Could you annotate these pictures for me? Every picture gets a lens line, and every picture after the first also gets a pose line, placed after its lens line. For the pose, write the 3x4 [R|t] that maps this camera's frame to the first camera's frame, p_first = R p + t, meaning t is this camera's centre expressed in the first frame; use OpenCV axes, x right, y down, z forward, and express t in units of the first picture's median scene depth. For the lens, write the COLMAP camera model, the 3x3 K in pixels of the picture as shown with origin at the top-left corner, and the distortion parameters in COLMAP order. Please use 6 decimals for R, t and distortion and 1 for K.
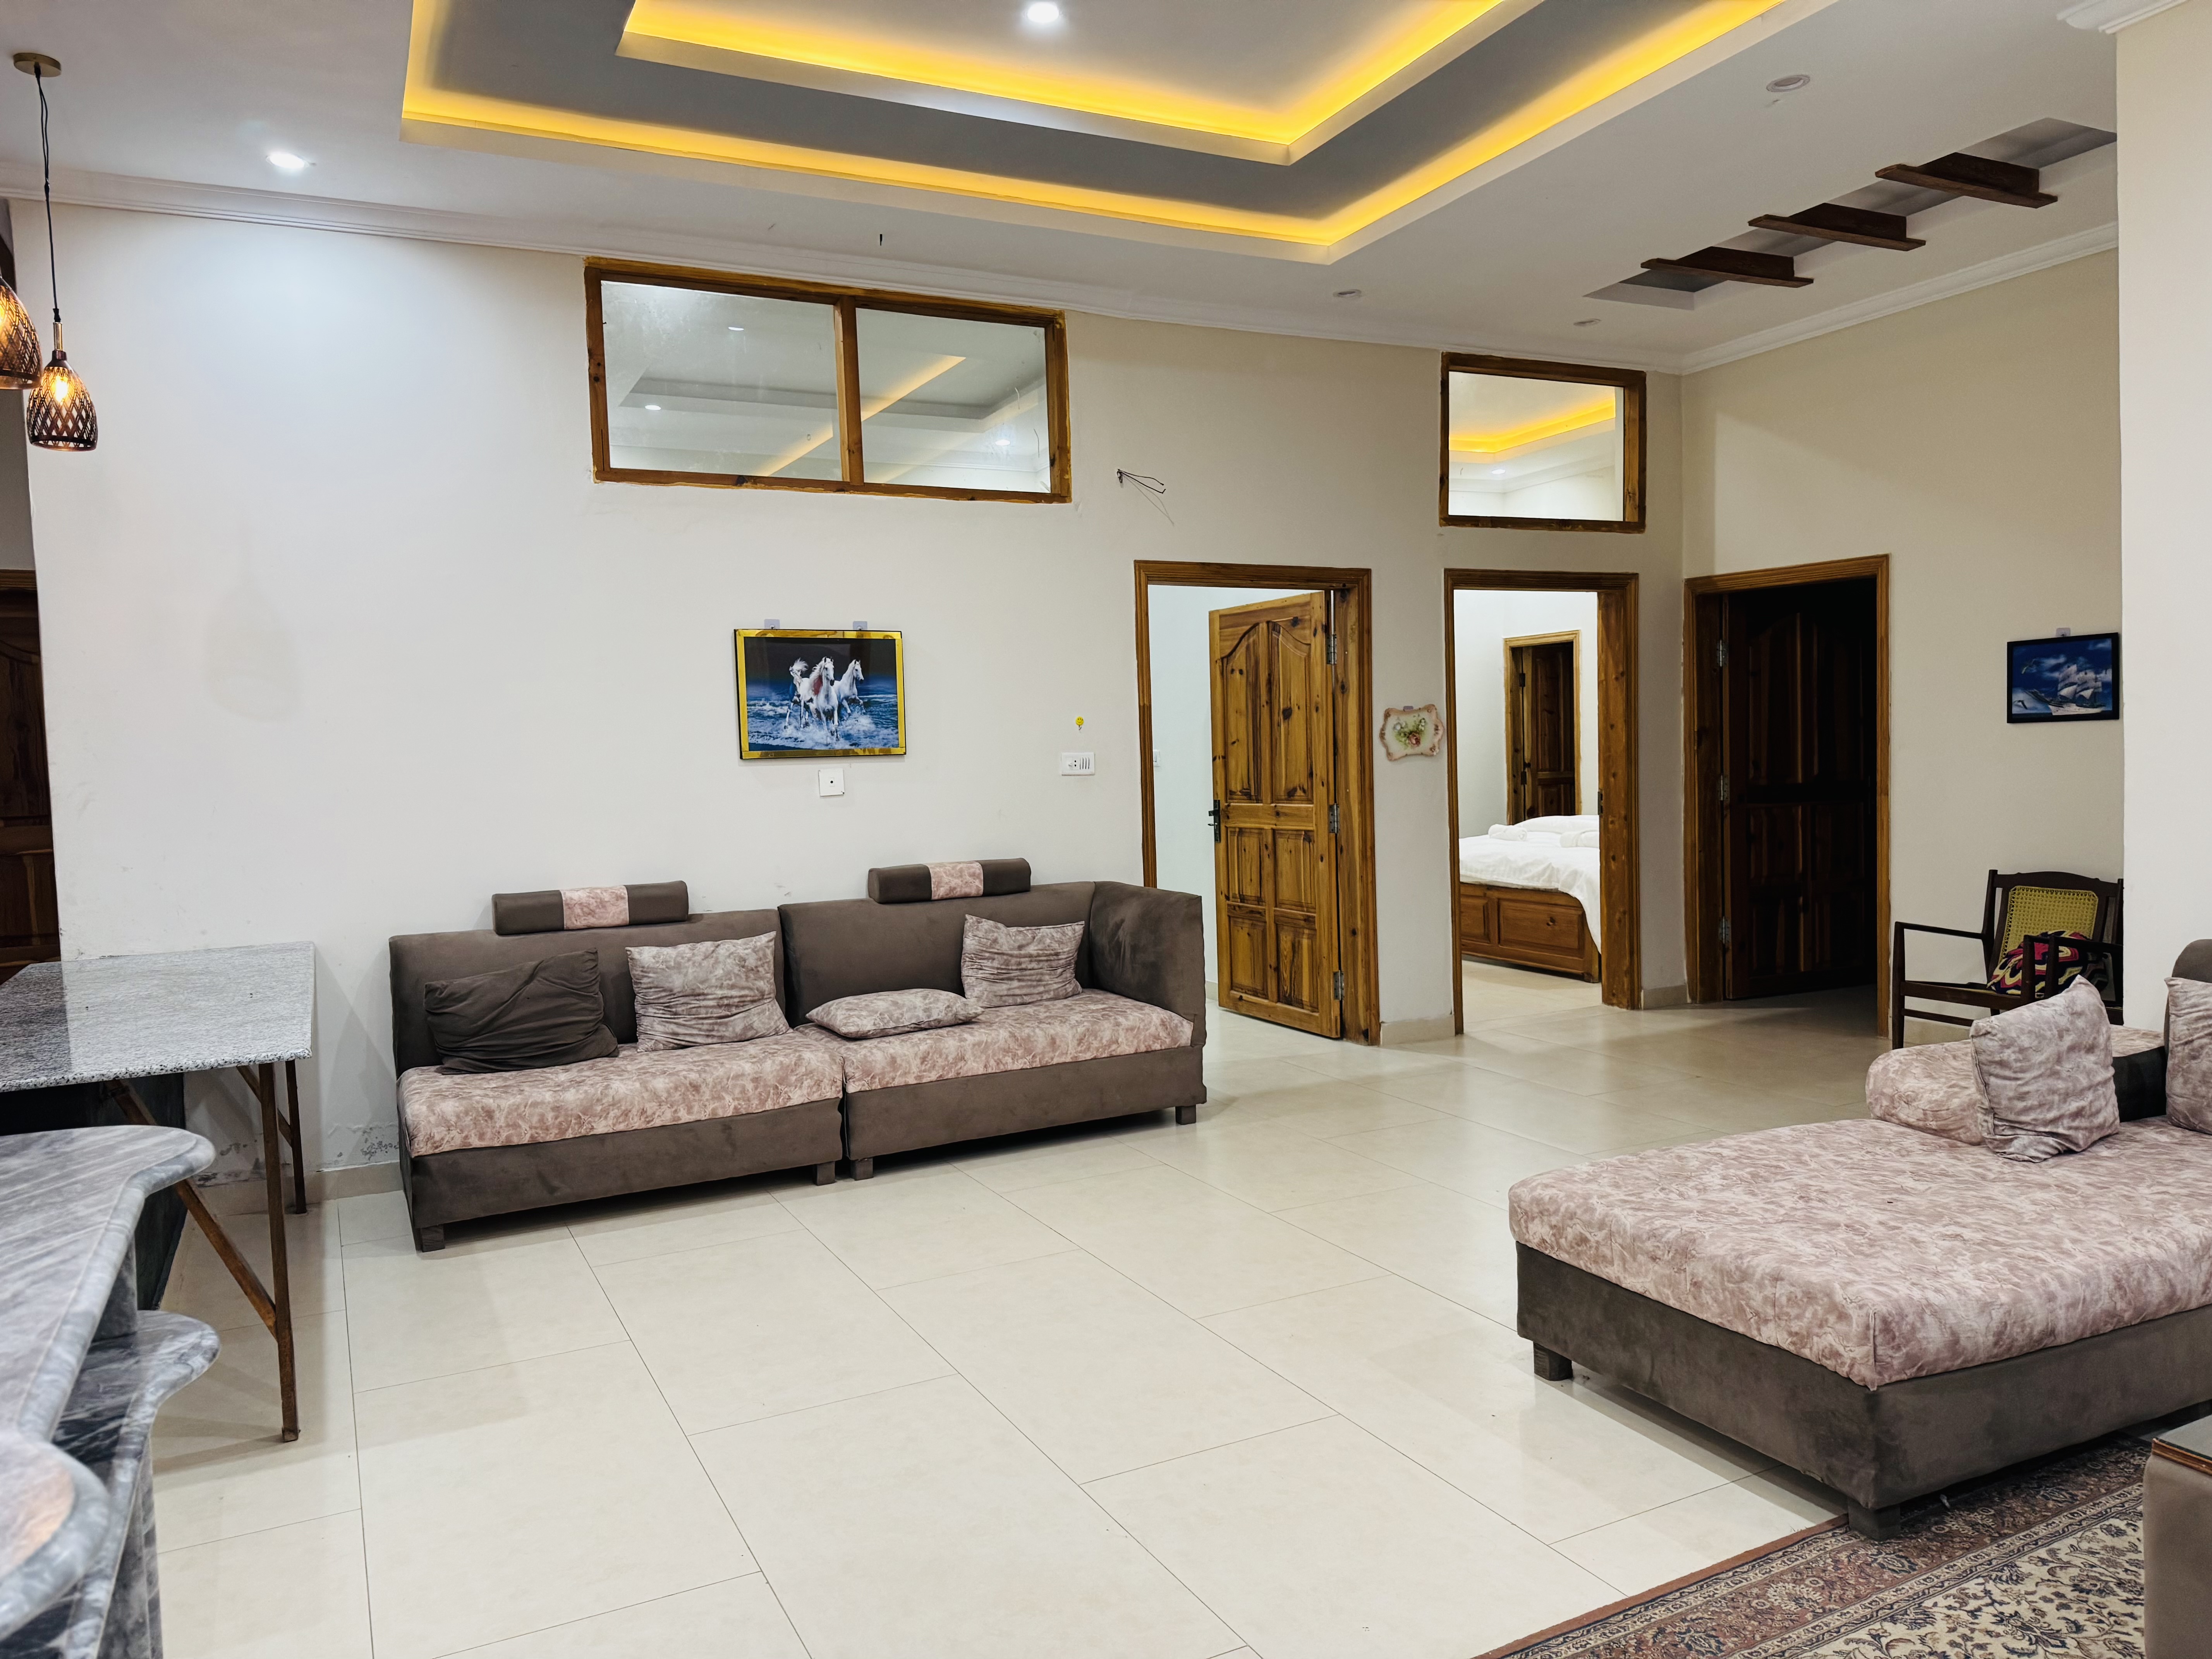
lens RADIAL K [[1555.1, 0, 1106.0], [0, 1555.1, 829.5], [0, 0, 1]] dist [0.055380, -0.056700]
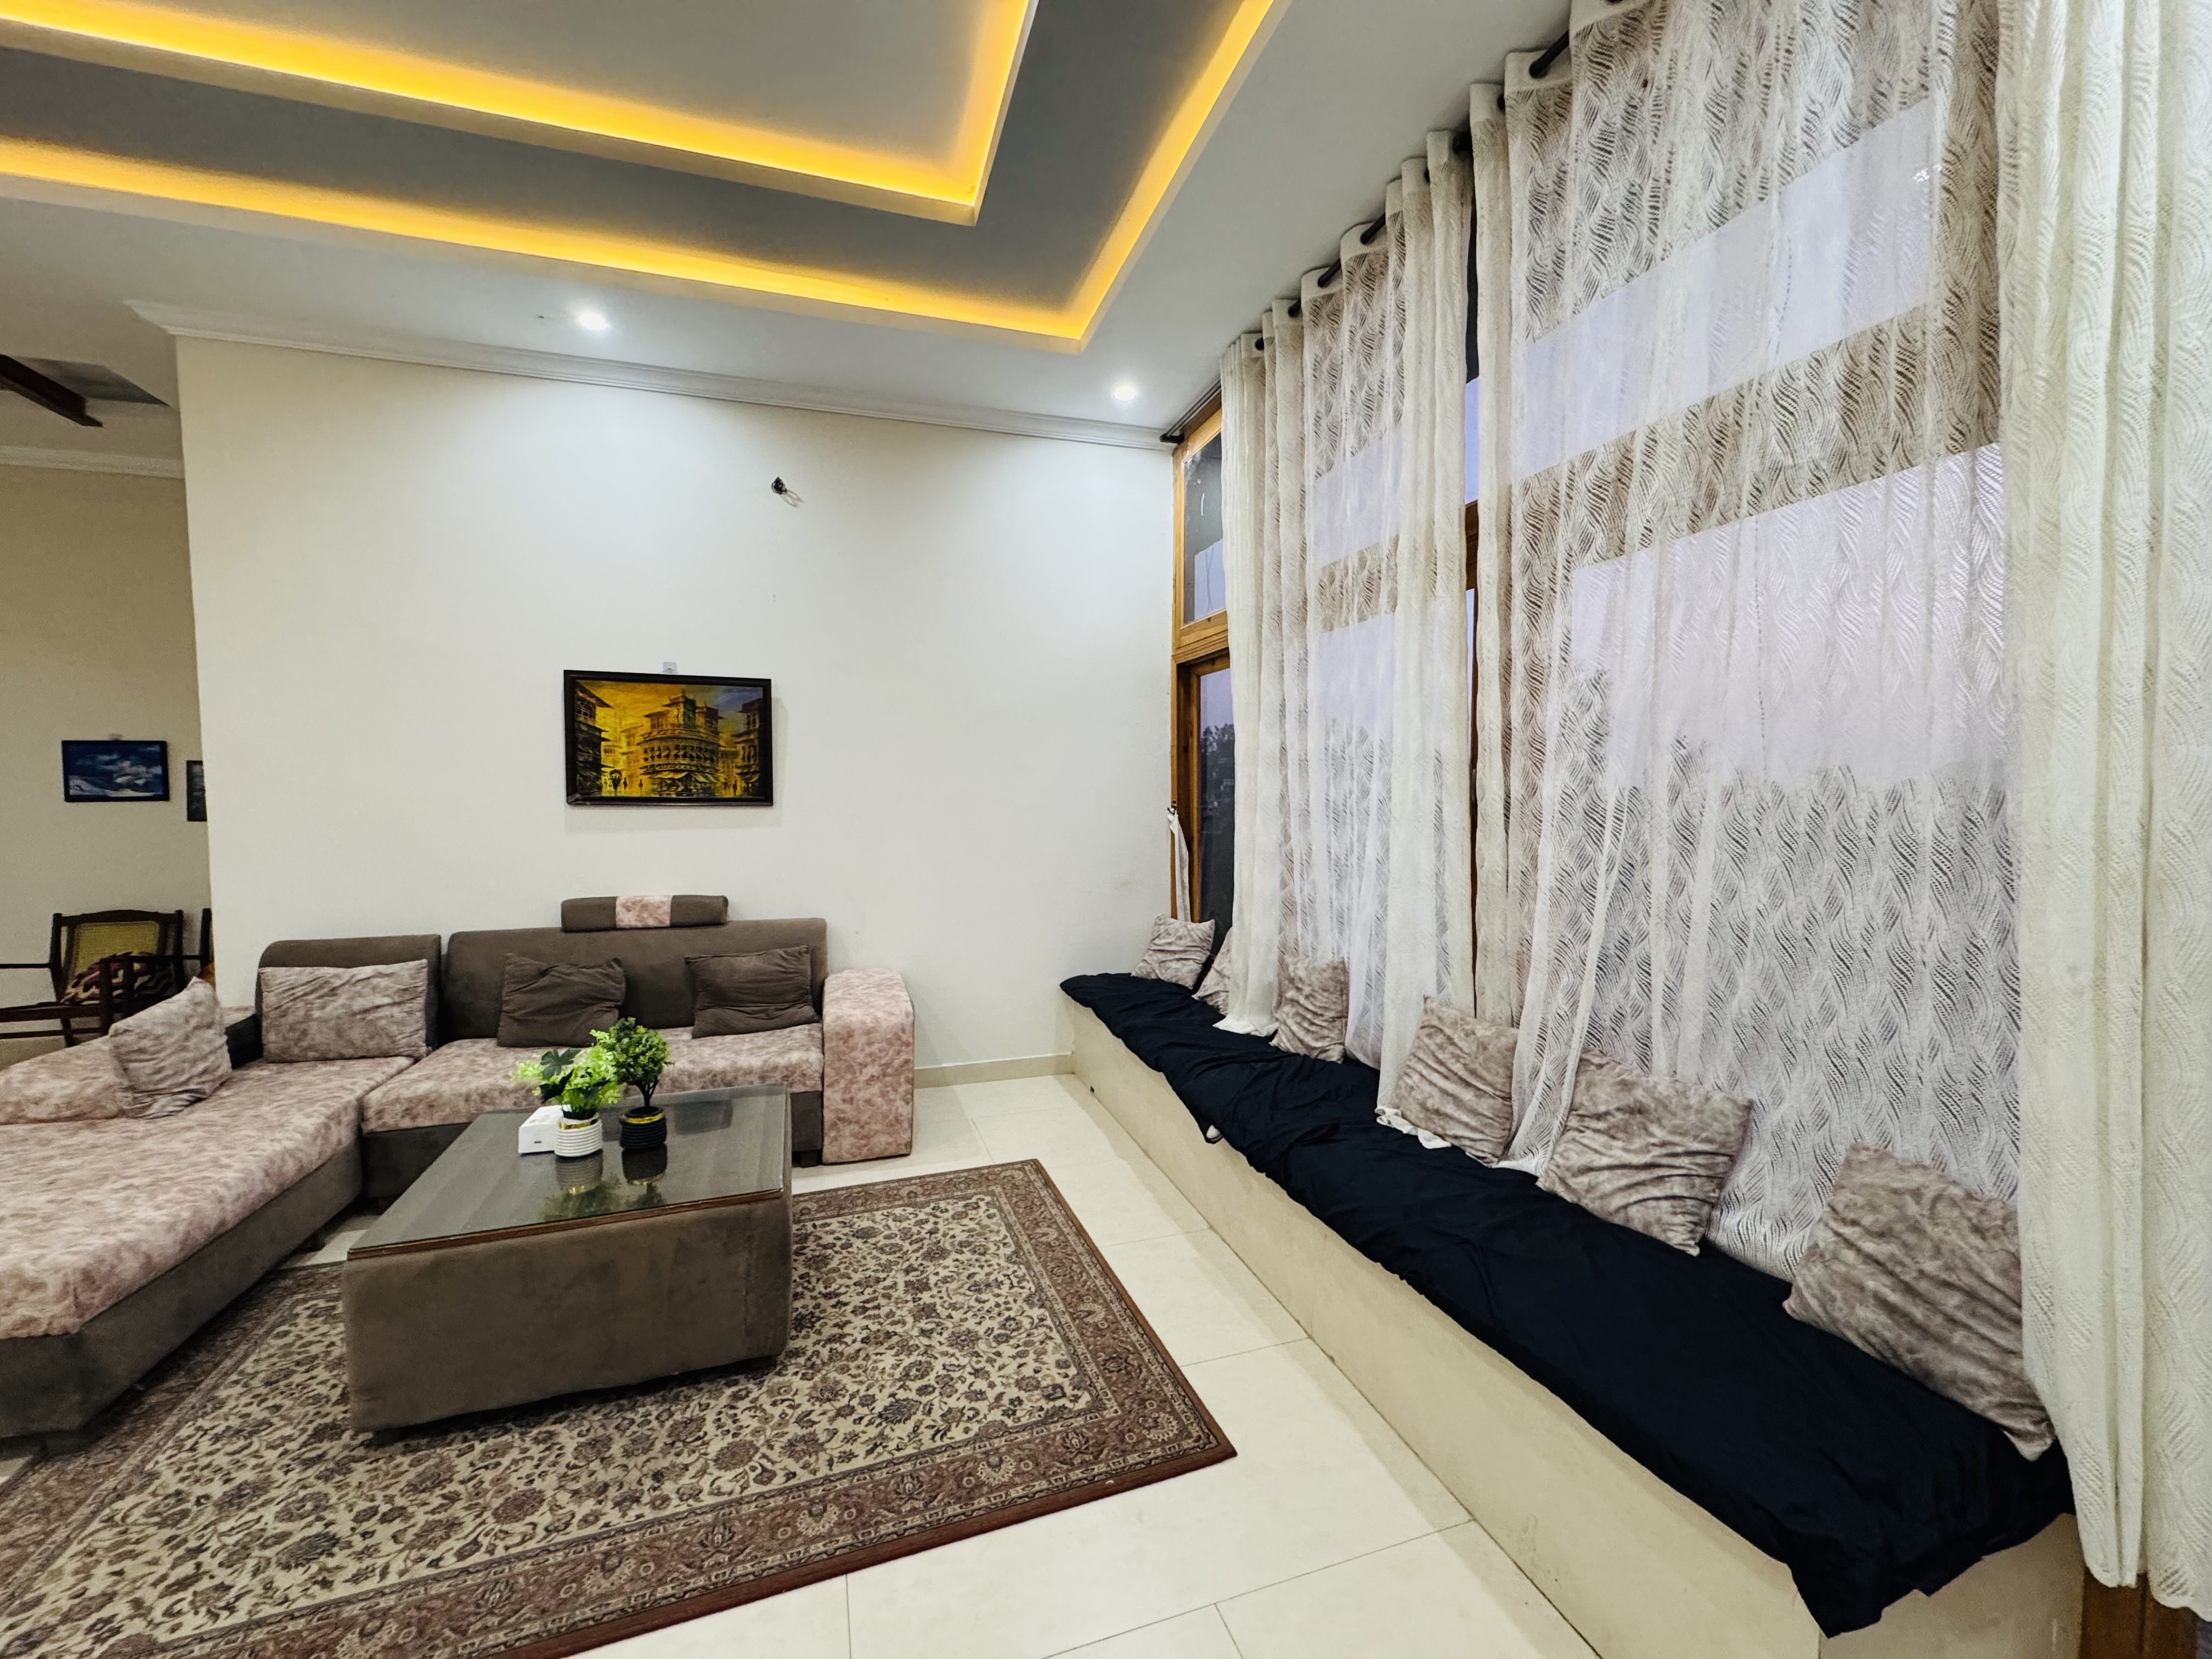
lens RADIAL K [[882.8, 0, 1103.9], [0, 882.8, 831.2], [0, 0, 1]] dist [-0.002872, 0.000419]
pose [[0.146002, -0.012931, 0.989200, -0.044647], [0.052368, 0.998614, 0.005325, -0.001213], [-0.987897, 0.051025, 0.146477, 0.039826]]
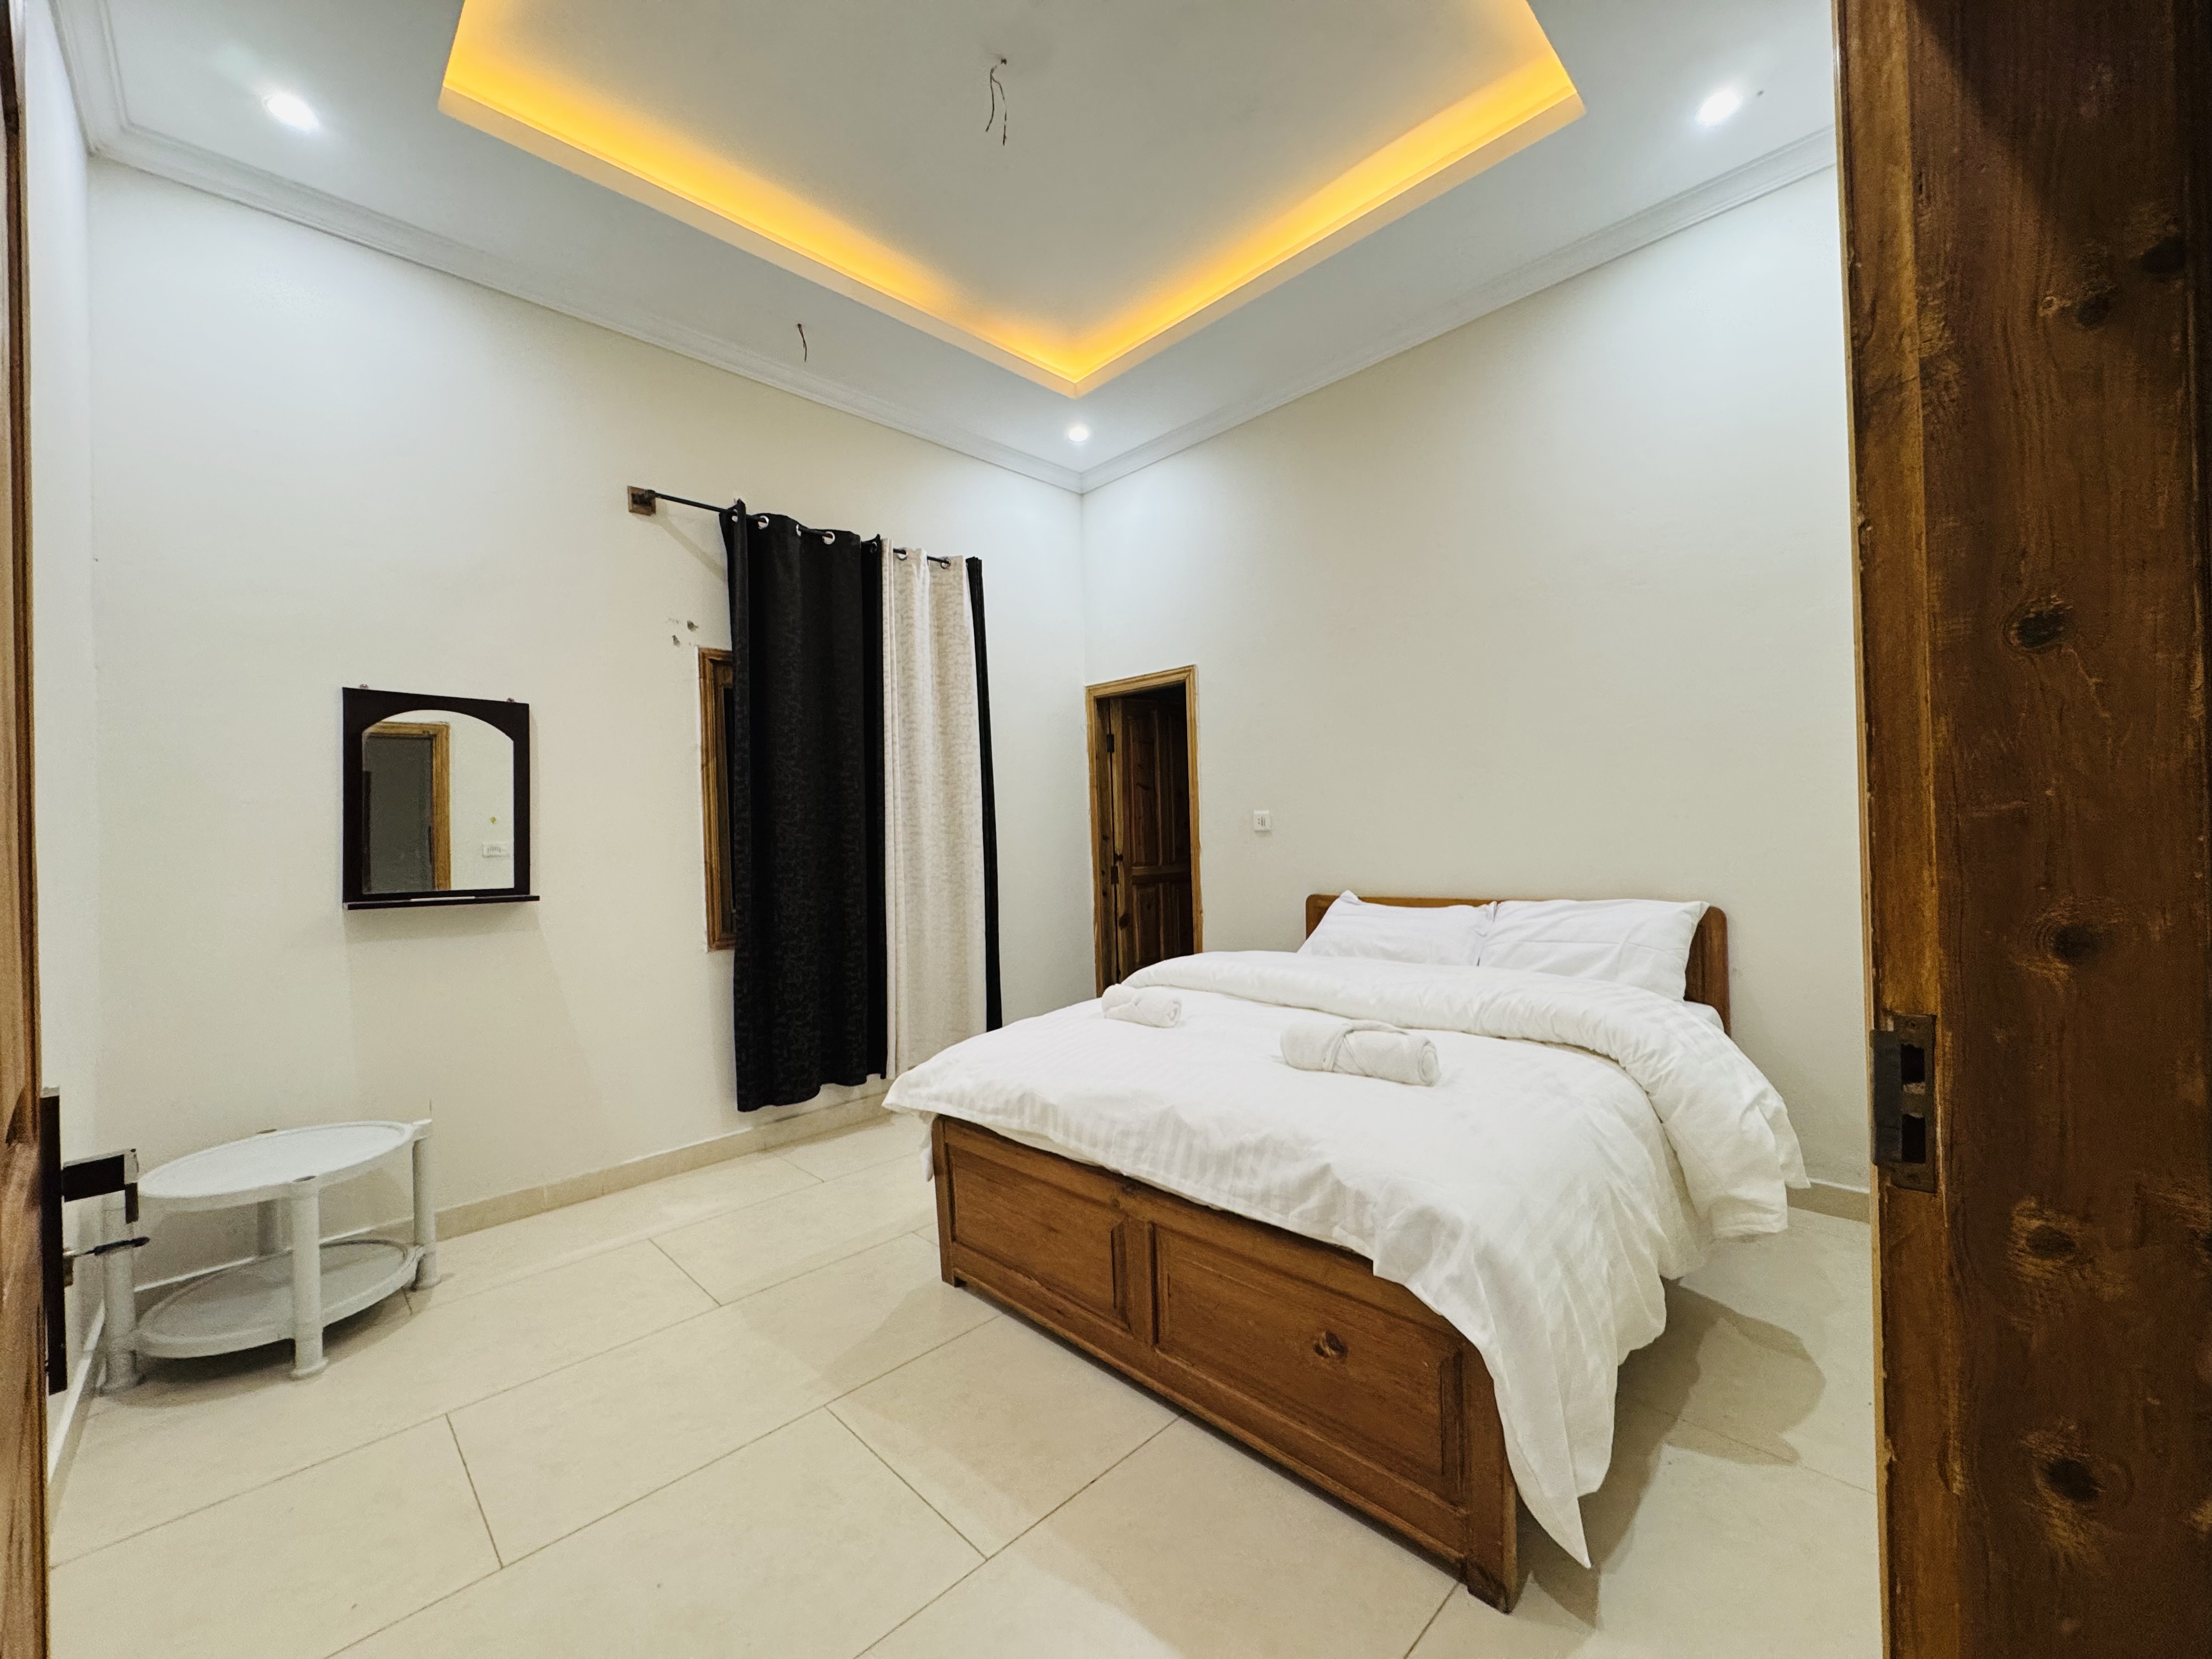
lens RADIAL K [[882.8, 0, 1103.9], [0, 882.8, 831.2], [0, 0, 1]] dist [-0.002872, 0.000419]
pose [[0.949759, 0.003941, 0.312957, 0.189691], [0.017403, 0.997709, -0.065378, -0.038216], [-0.312498, 0.067539, 0.947514, 0.869007]]
